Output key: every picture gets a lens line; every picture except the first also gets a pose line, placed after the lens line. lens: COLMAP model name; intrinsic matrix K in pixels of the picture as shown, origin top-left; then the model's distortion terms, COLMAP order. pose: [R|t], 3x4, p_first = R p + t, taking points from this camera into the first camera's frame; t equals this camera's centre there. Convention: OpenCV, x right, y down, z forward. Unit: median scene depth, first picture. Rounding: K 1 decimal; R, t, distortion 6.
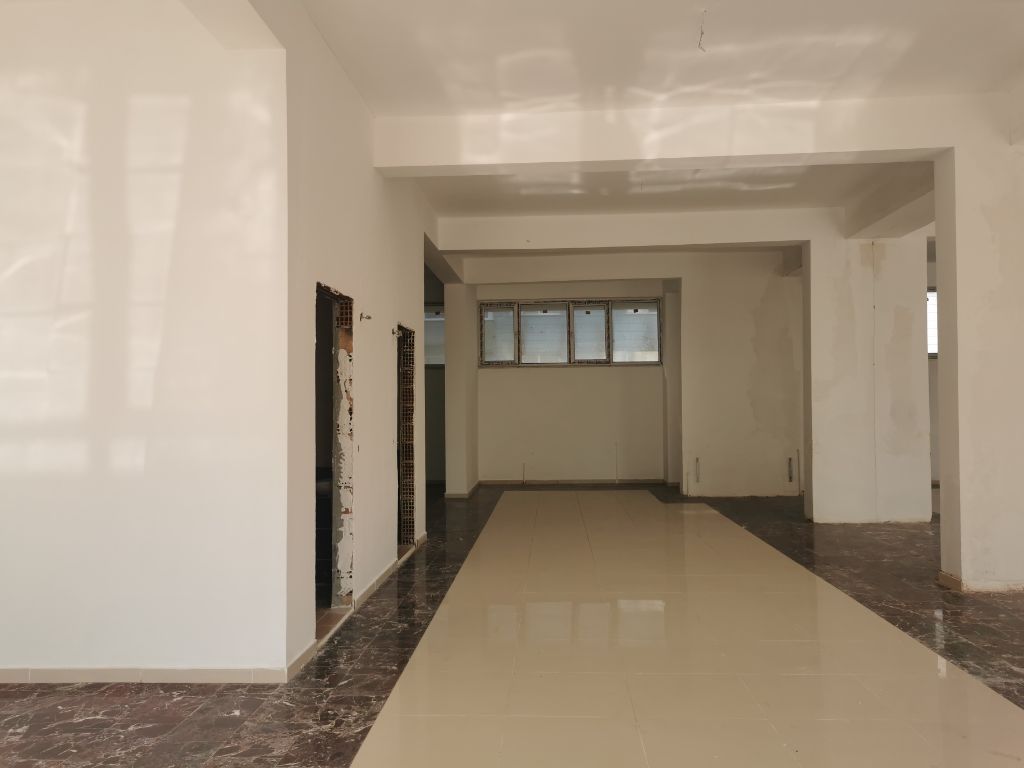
lens RADIAL K [[792.4, 0, 508.4], [0, 792.4, 382.6], [0, 0, 1]] dist [0.060428, -0.003930]
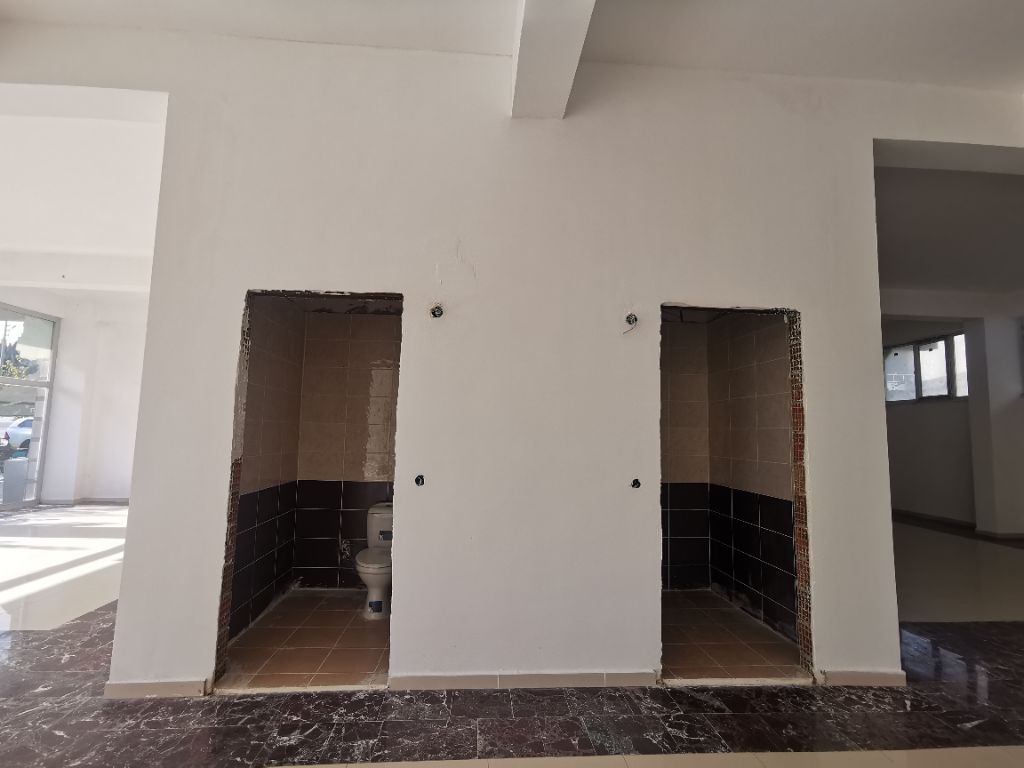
lens RADIAL K [[485.6, 0, 512.7], [0, 485.6, 385.2], [0, 0, 1]] dist [0.012277, -0.001605]
pose [[0.126414, -0.101892, -0.986731, 0.377069], [0.007540, 0.994781, -0.101757, 0.050659], [0.991949, 0.005424, 0.126523, 1.266432]]
